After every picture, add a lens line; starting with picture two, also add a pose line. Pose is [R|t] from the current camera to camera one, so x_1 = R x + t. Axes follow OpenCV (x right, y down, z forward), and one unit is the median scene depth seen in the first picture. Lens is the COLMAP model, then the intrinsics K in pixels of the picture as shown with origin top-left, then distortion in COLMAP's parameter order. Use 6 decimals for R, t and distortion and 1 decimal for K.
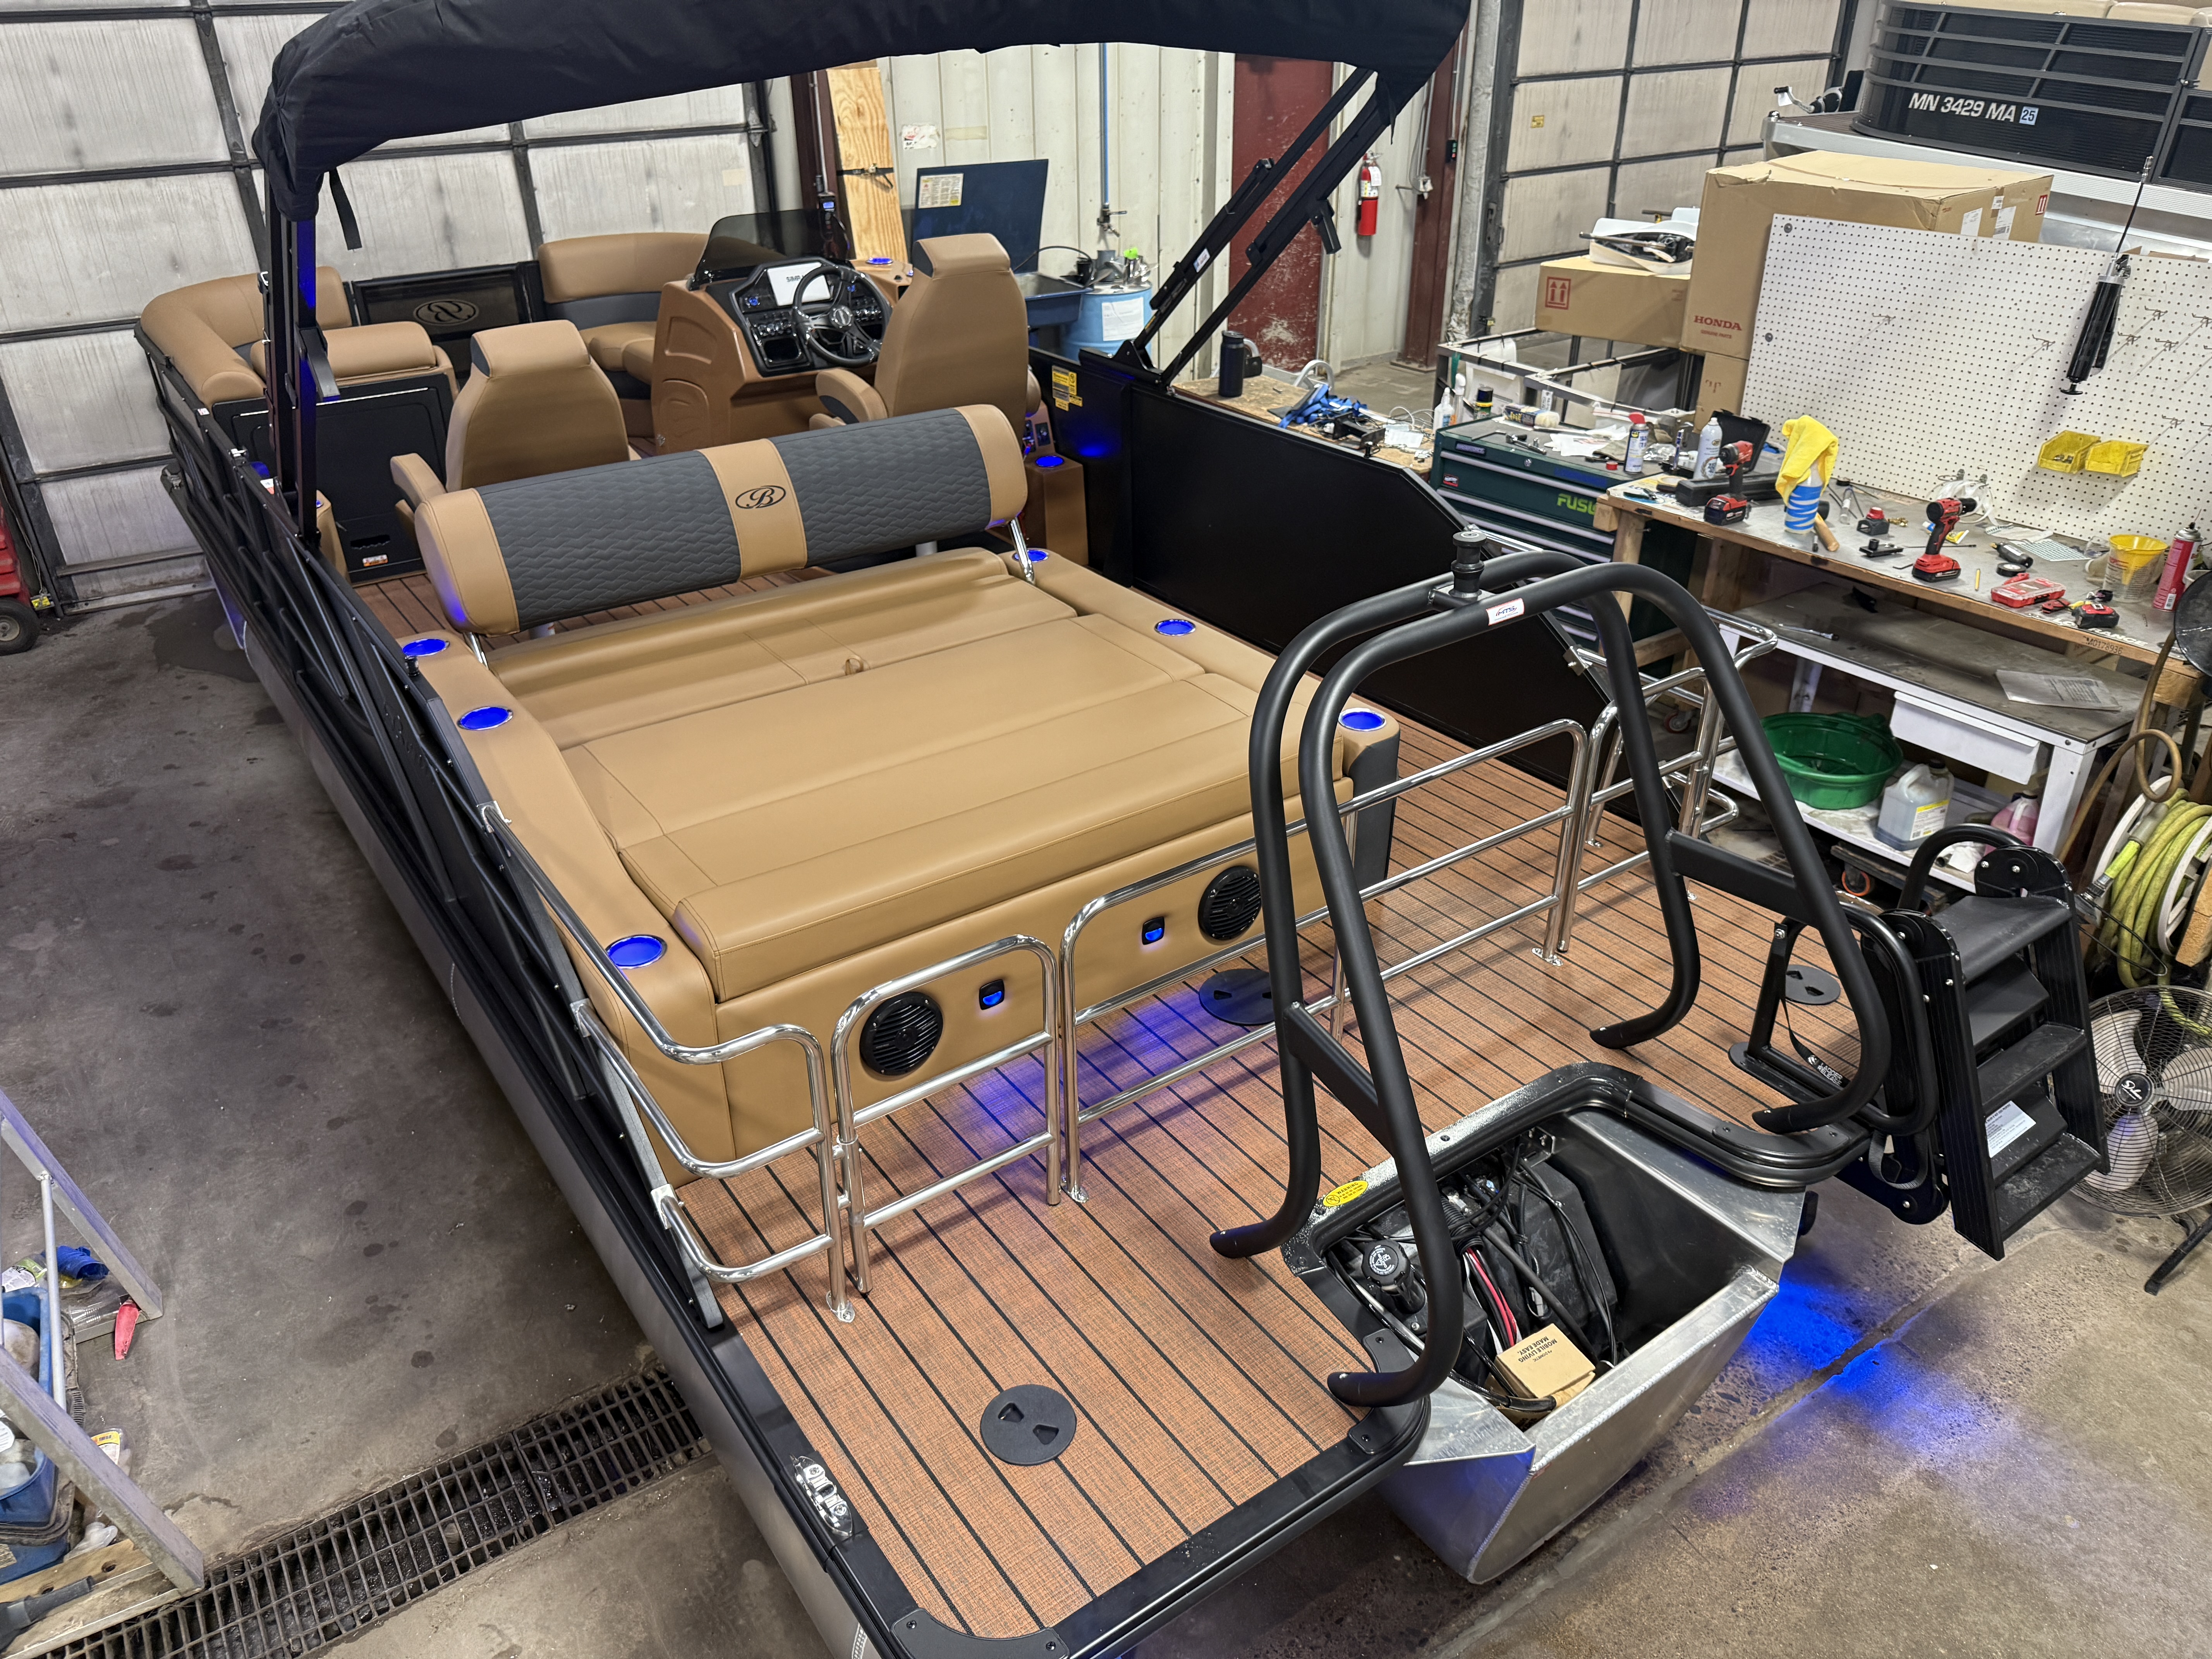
lens RADIAL K [[1540.4, 0, 1106.0], [0, 1540.4, 829.5], [0, 0, 1]] dist [0.090932, -0.154858]
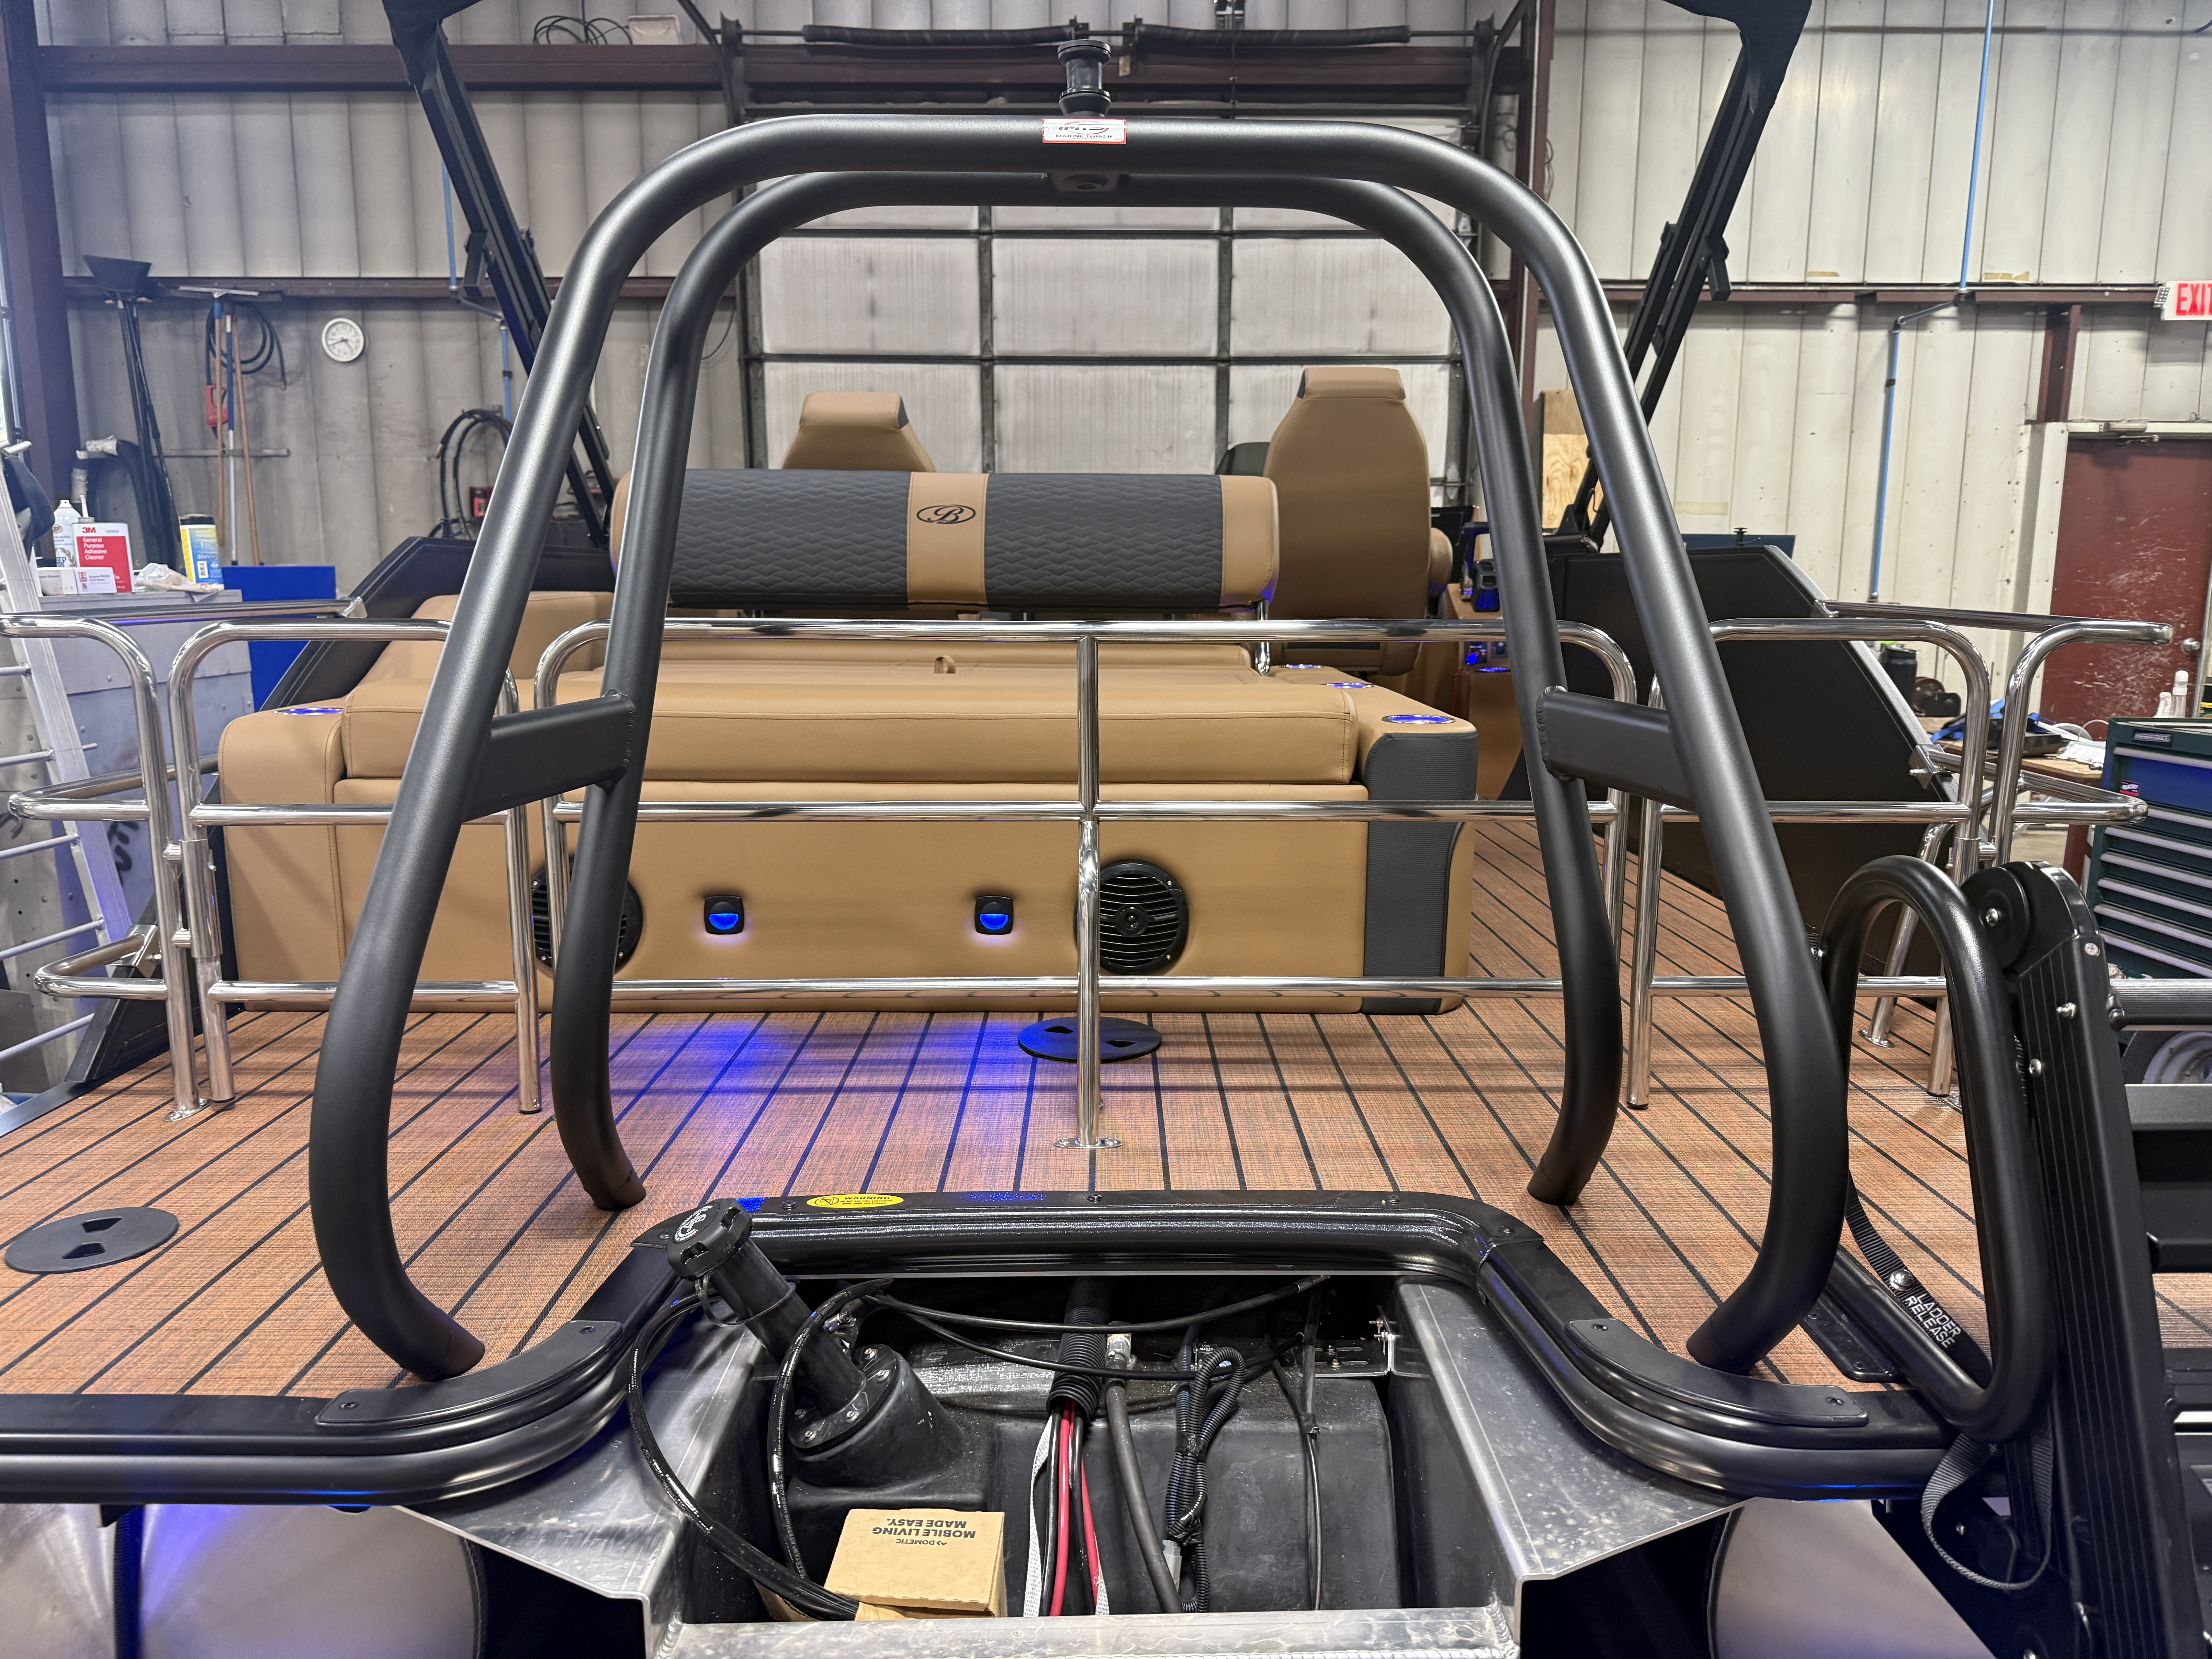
lens RADIAL K [[1540.4, 0, 1106.0], [0, 1540.4, 829.5], [0, 0, 1]] dist [0.090932, -0.154858]
pose [[0.820464, 0.106160, -0.561755, 0.495487], [-0.290695, 0.923568, -0.250036, 0.203373], [0.492275, 0.368445, 0.788615, 0.486037]]
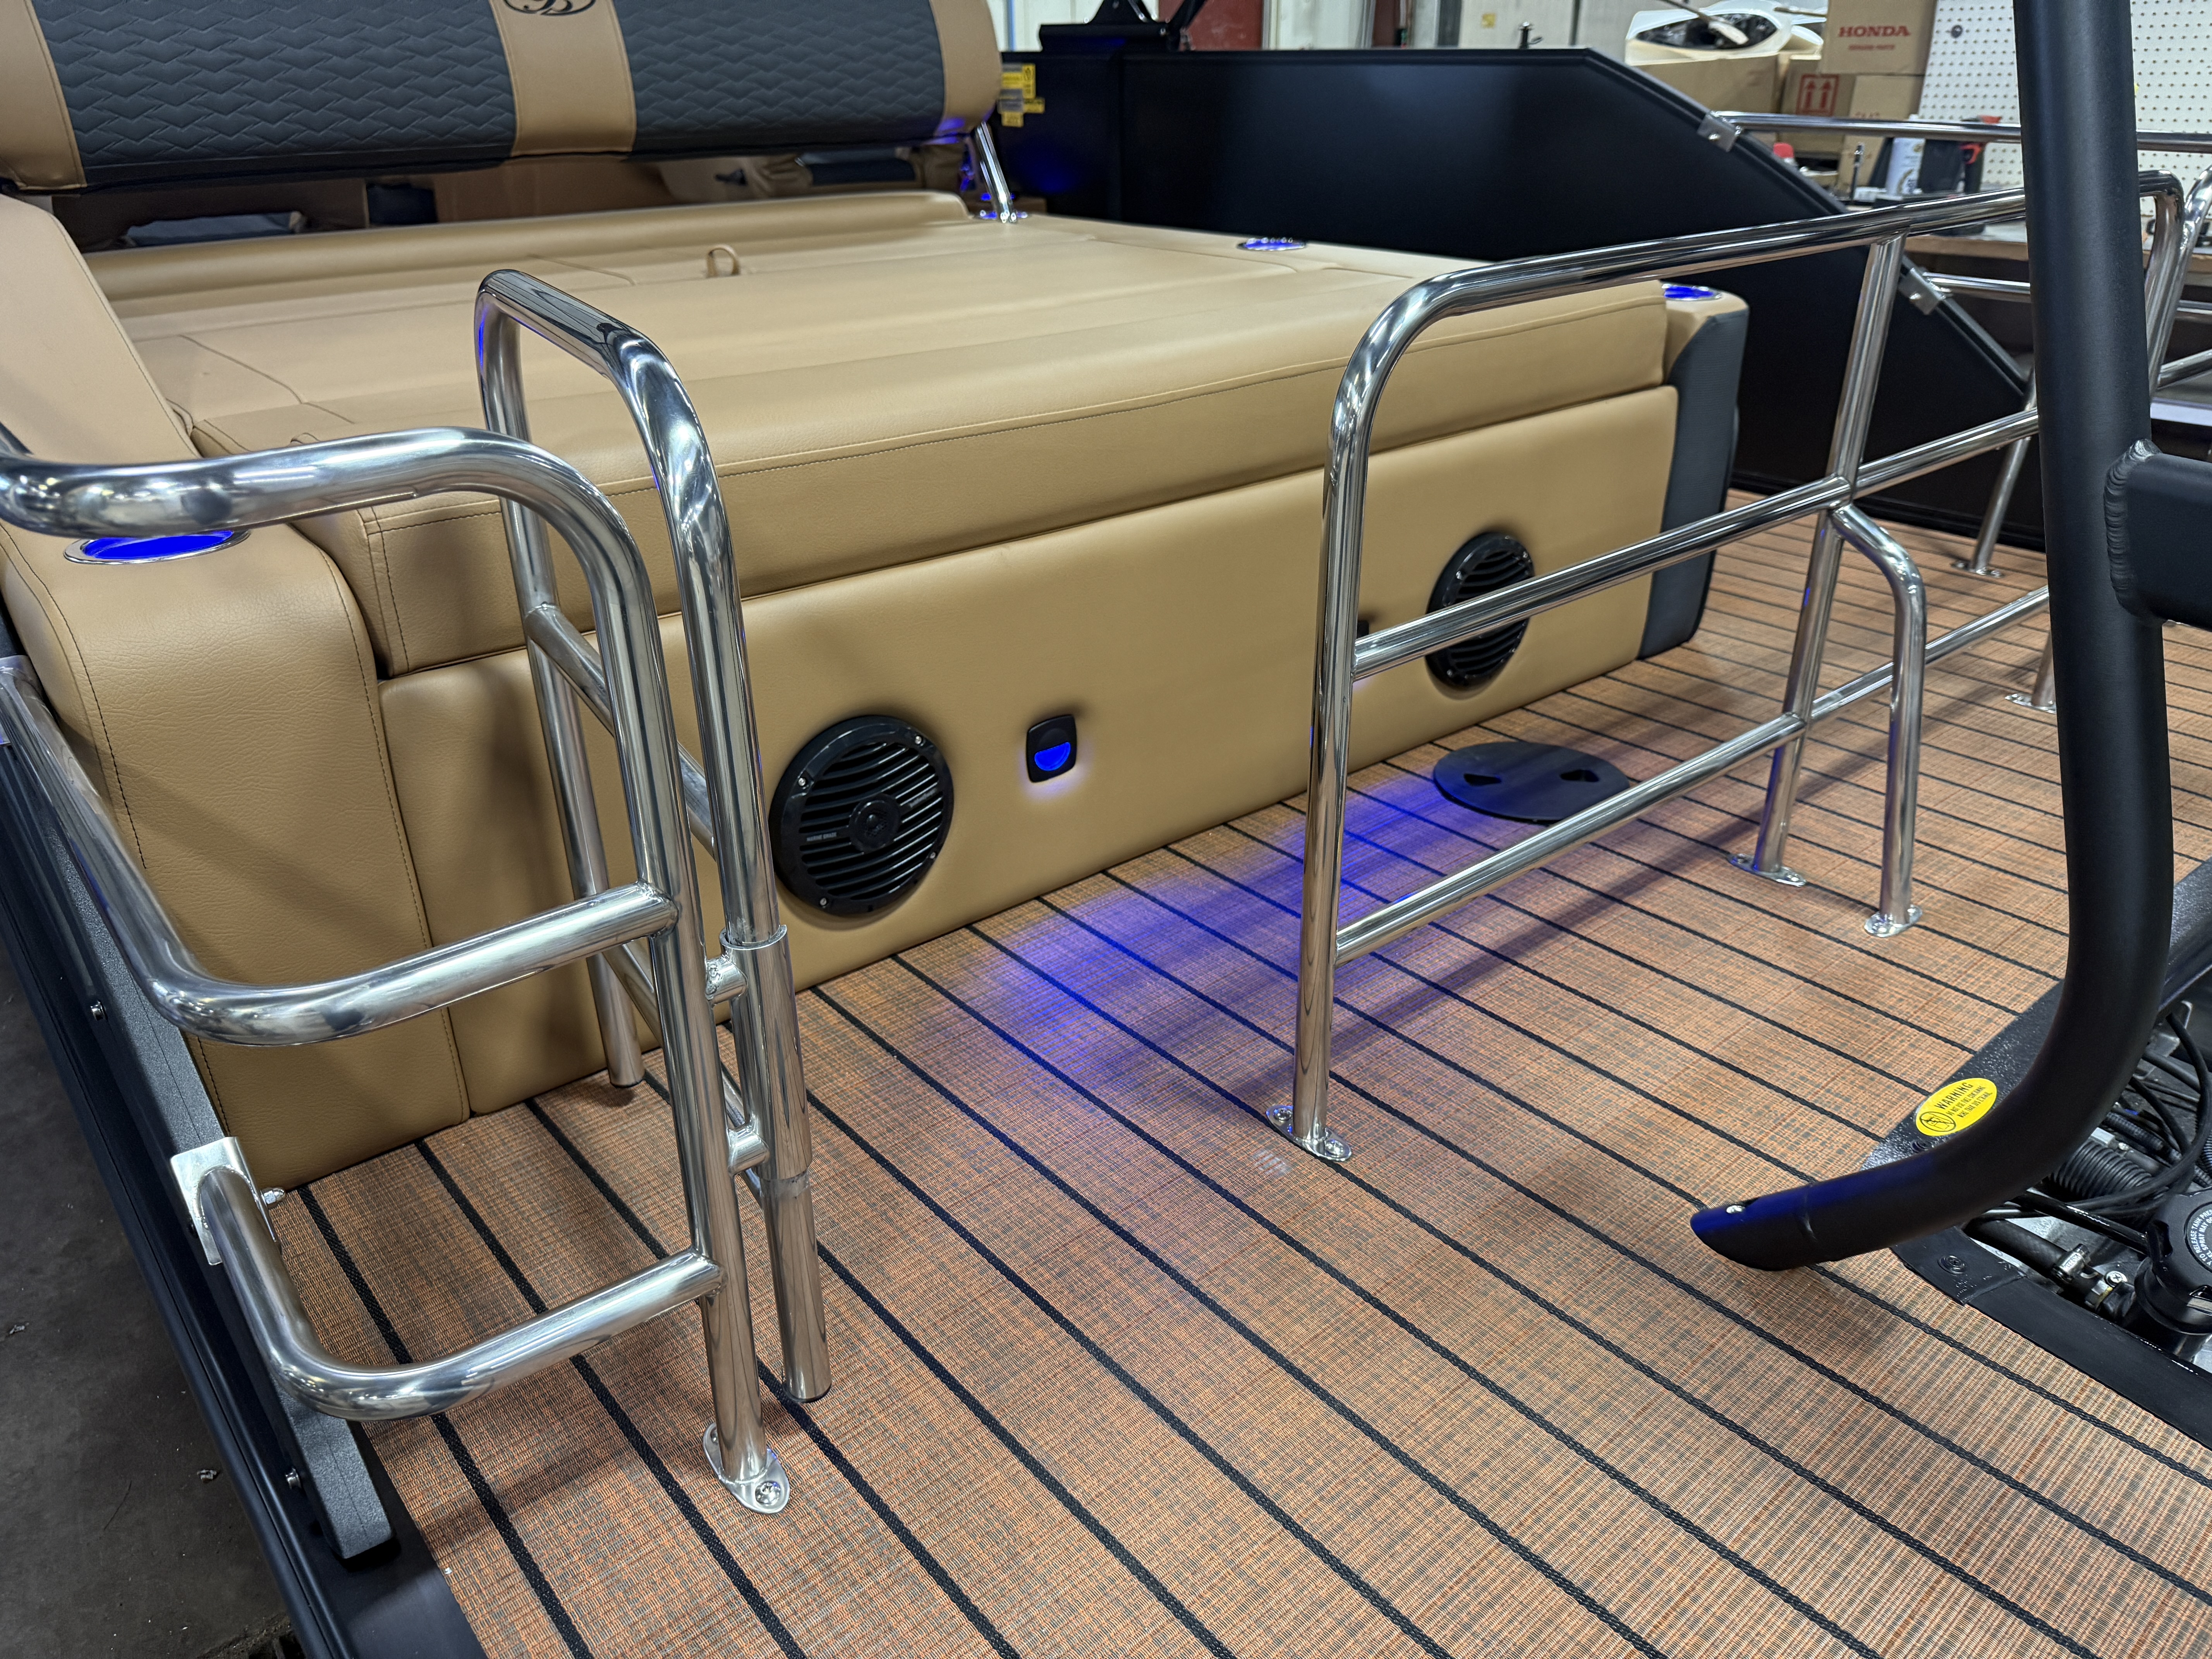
lens RADIAL K [[1586.5, 0, 1106.0], [0, 1586.5, 829.5], [0, 0, 1]] dist [-0.001858, -0.005289]
pose [[0.996565, -0.036977, 0.074105, -0.093791], [0.040545, 0.998061, -0.047234, 0.155111], [-0.072214, 0.050076, 0.996131, 0.531690]]
